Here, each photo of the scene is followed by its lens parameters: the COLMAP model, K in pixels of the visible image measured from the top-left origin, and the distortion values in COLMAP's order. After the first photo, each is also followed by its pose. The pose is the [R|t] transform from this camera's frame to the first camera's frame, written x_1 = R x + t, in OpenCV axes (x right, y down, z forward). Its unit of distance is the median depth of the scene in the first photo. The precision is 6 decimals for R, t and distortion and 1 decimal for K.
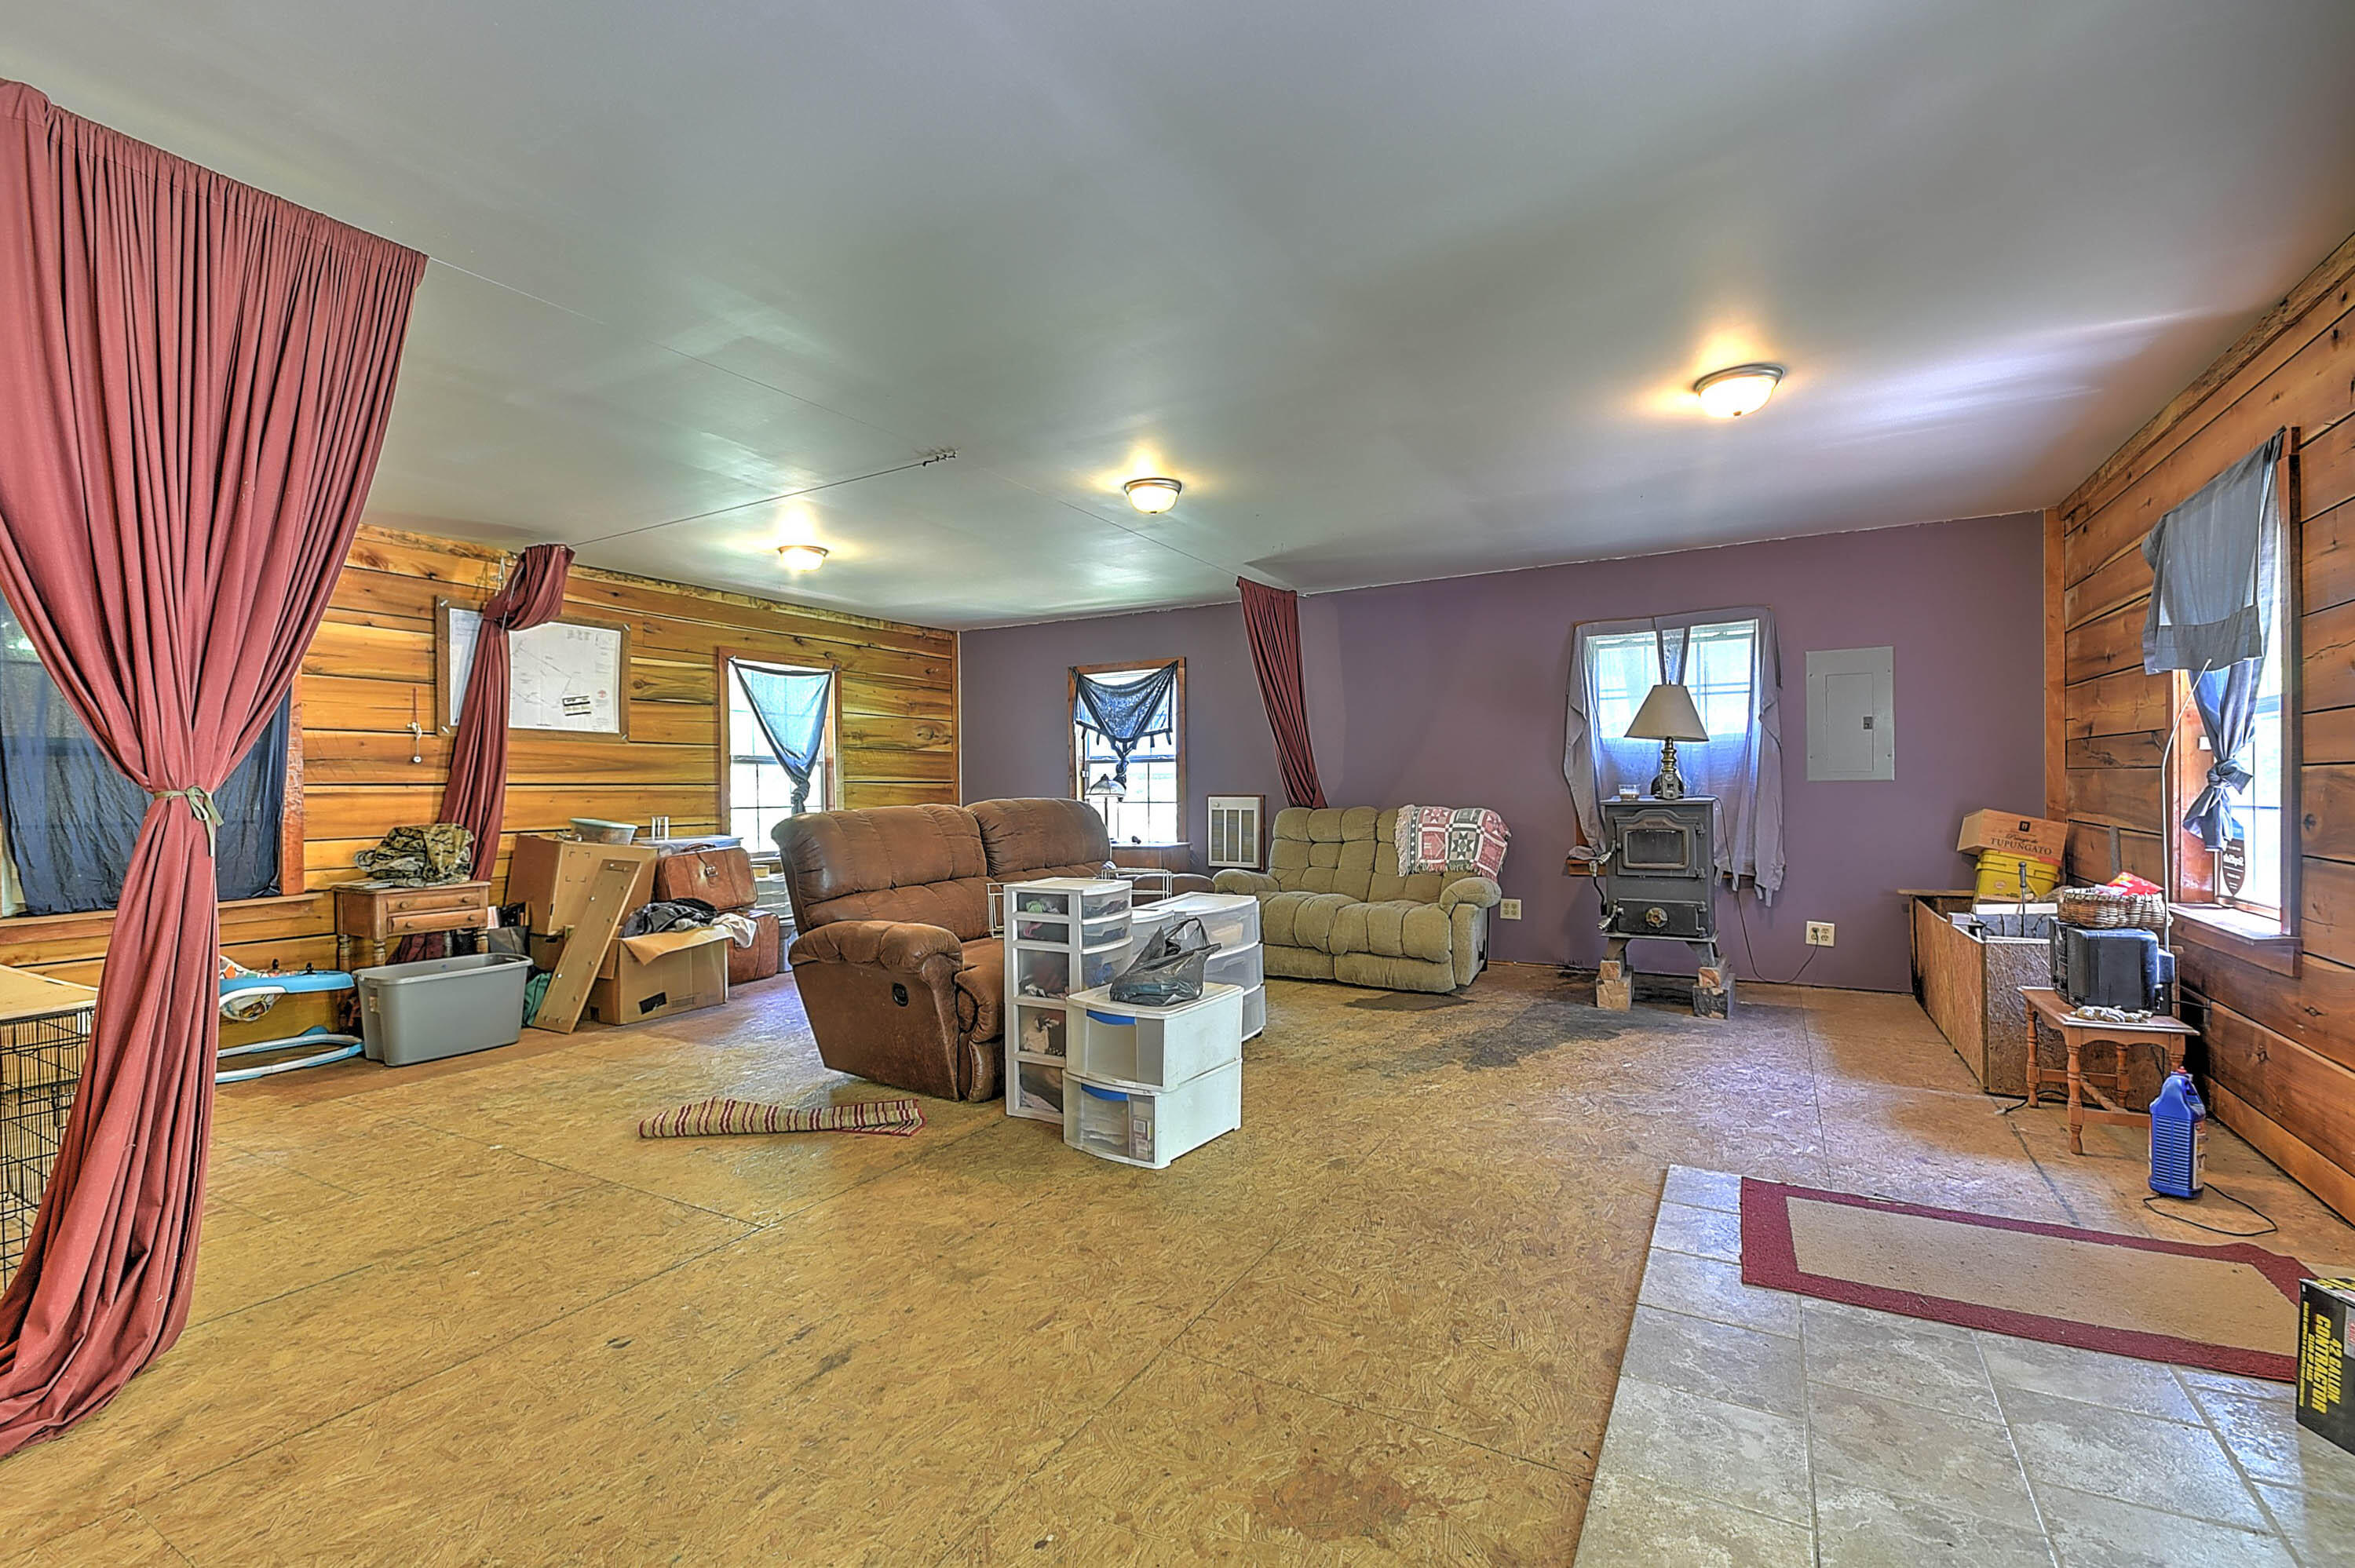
lens RADIAL K [[1024.7, 0, 1168.6], [0, 1024.7, 795.2], [0, 0, 1]] dist [0.005767, -0.000219]
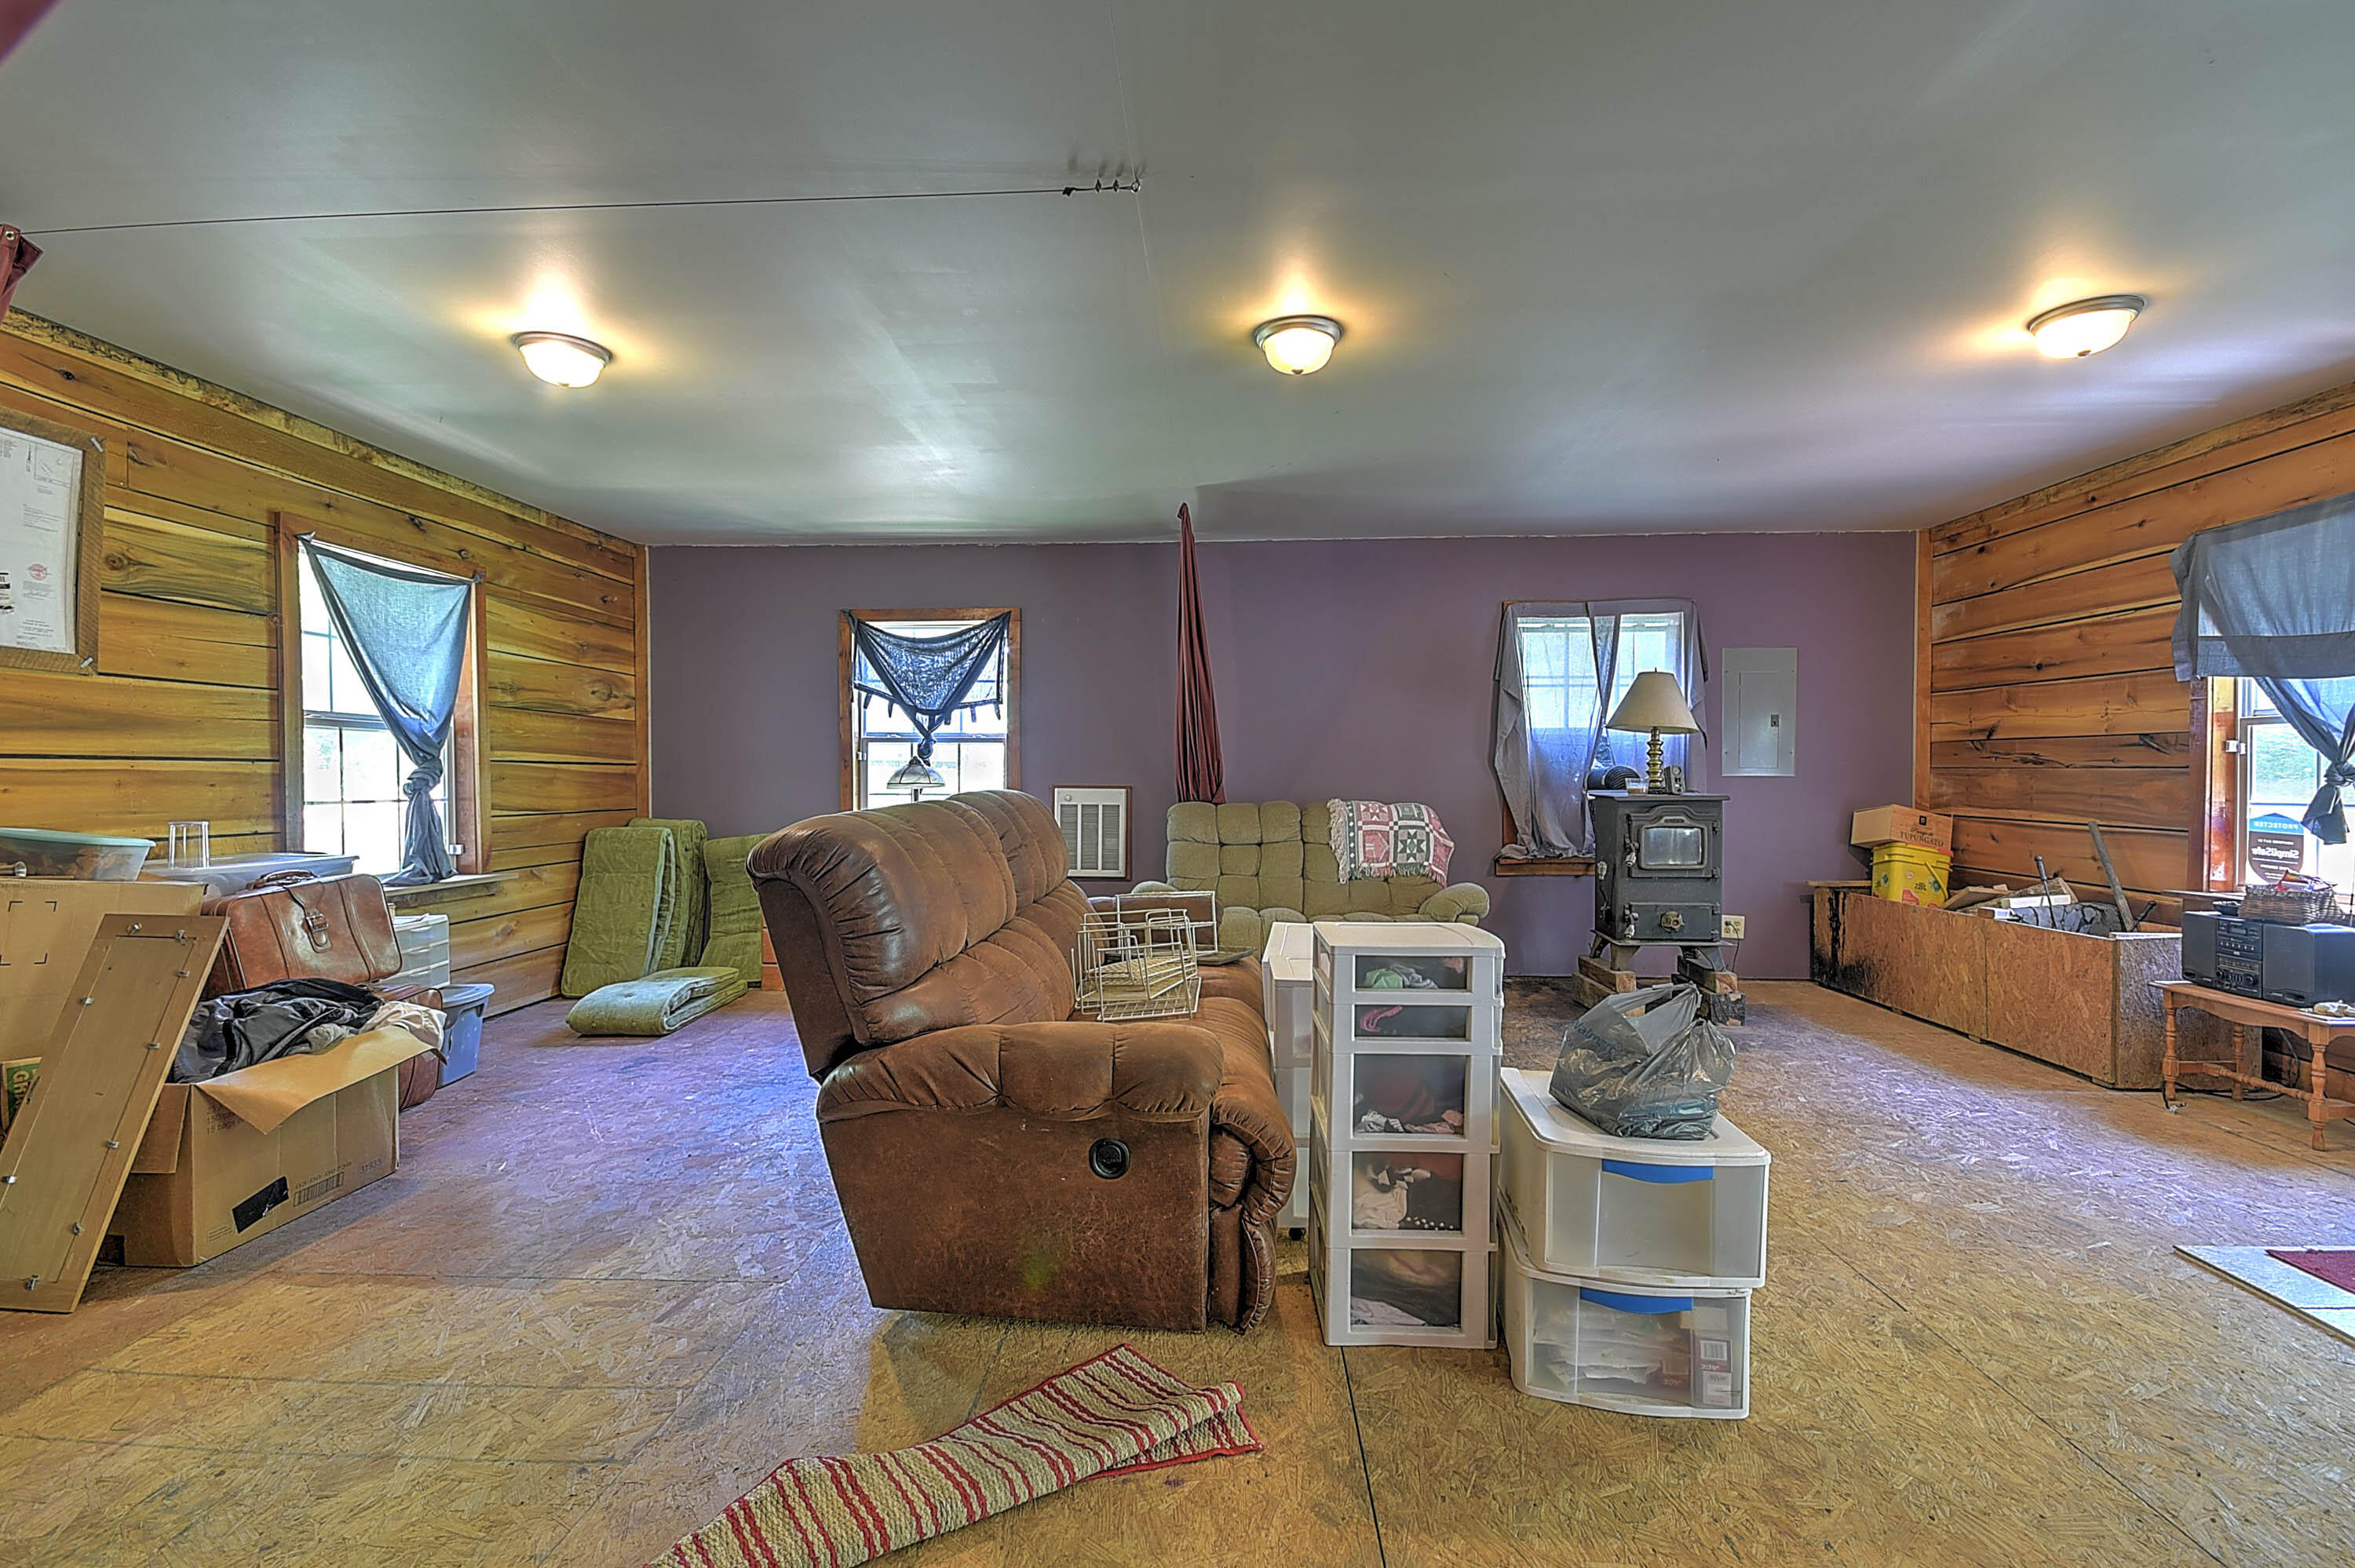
lens RADIAL K [[1030.5, 0, 1177.2], [0, 1030.5, 795.9], [0, 0, 1]] dist [0.016147, -0.008674]
pose [[0.890269, 0.002284, 0.455430, -0.282485], [-0.006678, 0.999945, 0.008039, 0.000607], [-0.455387, -0.010198, 0.890235, 0.301000]]
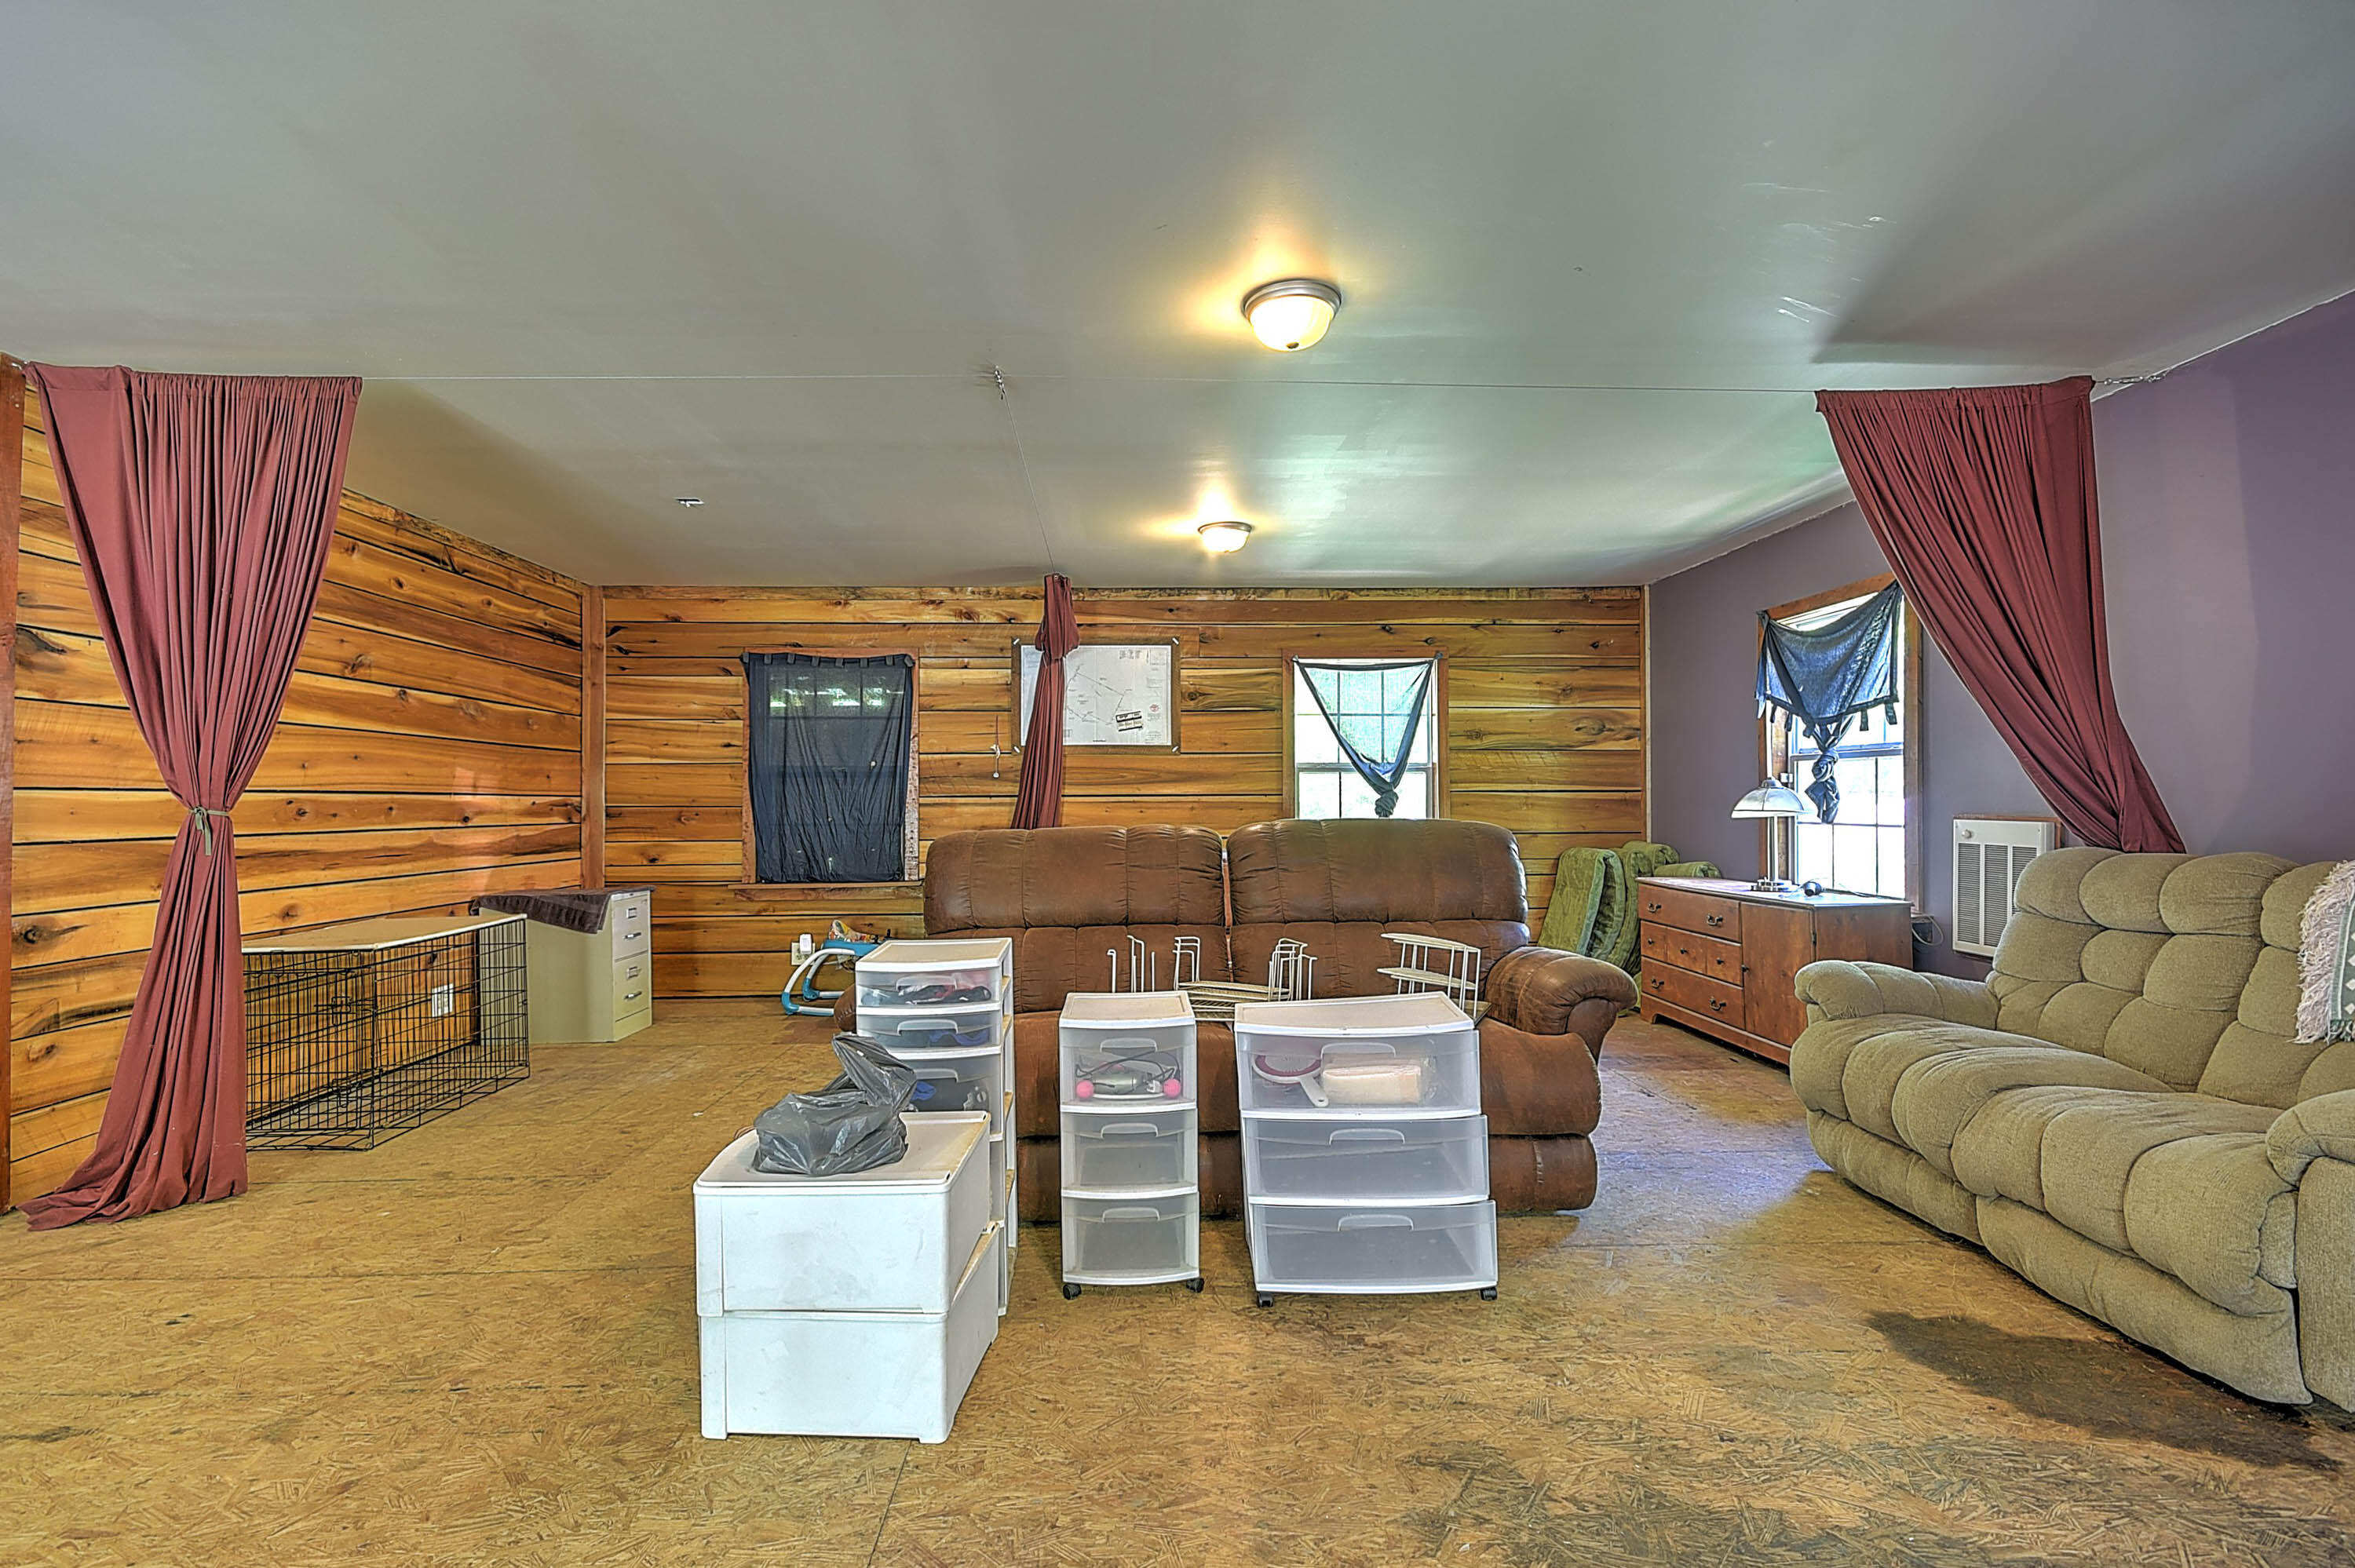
lens RADIAL K [[1024.7, 0, 1168.6], [0, 1024.7, 795.2], [0, 0, 1]] dist [0.005767, -0.000219]
pose [[0.534281, 0.002443, -0.845304, 0.322600], [-0.005445, 0.999985, -0.000552, -0.009826], [0.845290, 0.004897, 0.534286, 0.442957]]
